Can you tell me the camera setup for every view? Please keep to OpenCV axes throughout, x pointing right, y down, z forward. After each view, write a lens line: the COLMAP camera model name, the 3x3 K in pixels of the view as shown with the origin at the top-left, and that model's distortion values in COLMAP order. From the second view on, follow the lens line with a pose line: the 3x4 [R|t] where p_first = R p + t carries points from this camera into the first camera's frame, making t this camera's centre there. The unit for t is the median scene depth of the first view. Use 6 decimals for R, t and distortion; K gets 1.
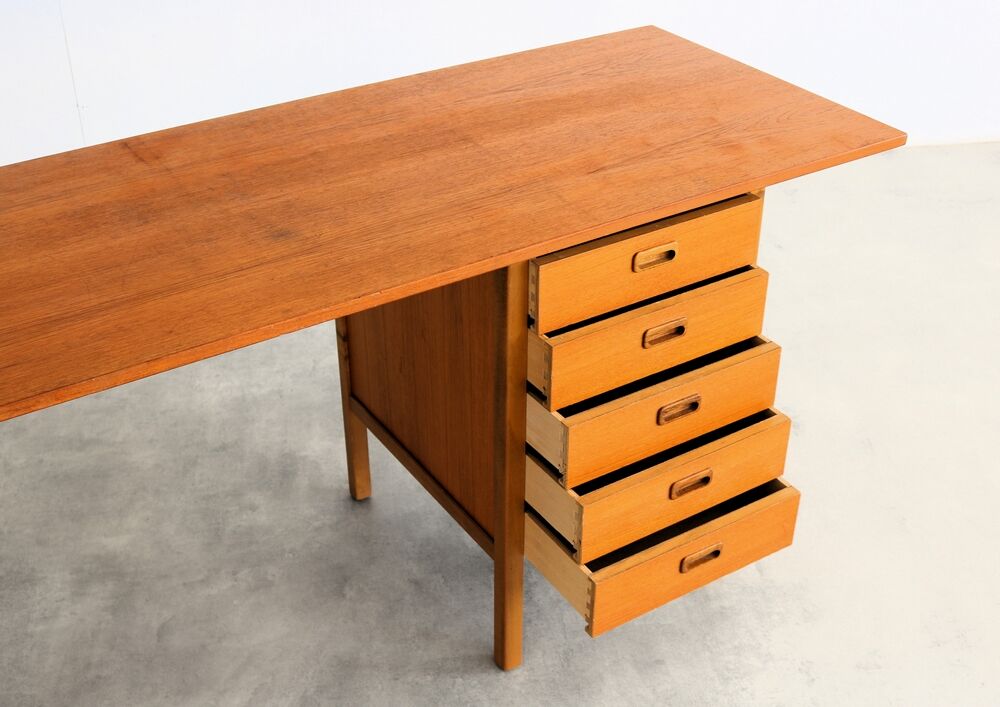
lens RADIAL K [[1290.4, 0, 500.0], [0, 1290.4, 353.5], [0, 0, 1]] dist [-0.047299, -0.017401]
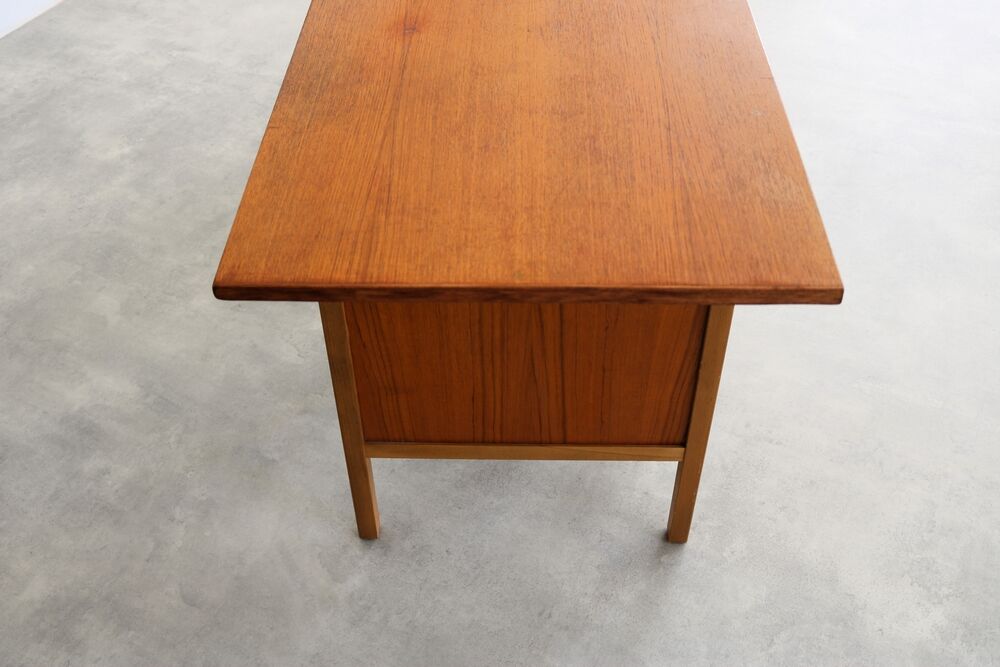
lens RADIAL K [[1049.3, 0, 487.9], [0, 1049.3, 335.9], [0, 0, 1]] dist [-0.125656, 0.136287]
pose [[0.569064, -0.573299, 0.589487, -0.470003], [0.450764, 0.817061, 0.359476, -0.123516], [-0.687734, 0.061154, 0.723382, 0.260589]]
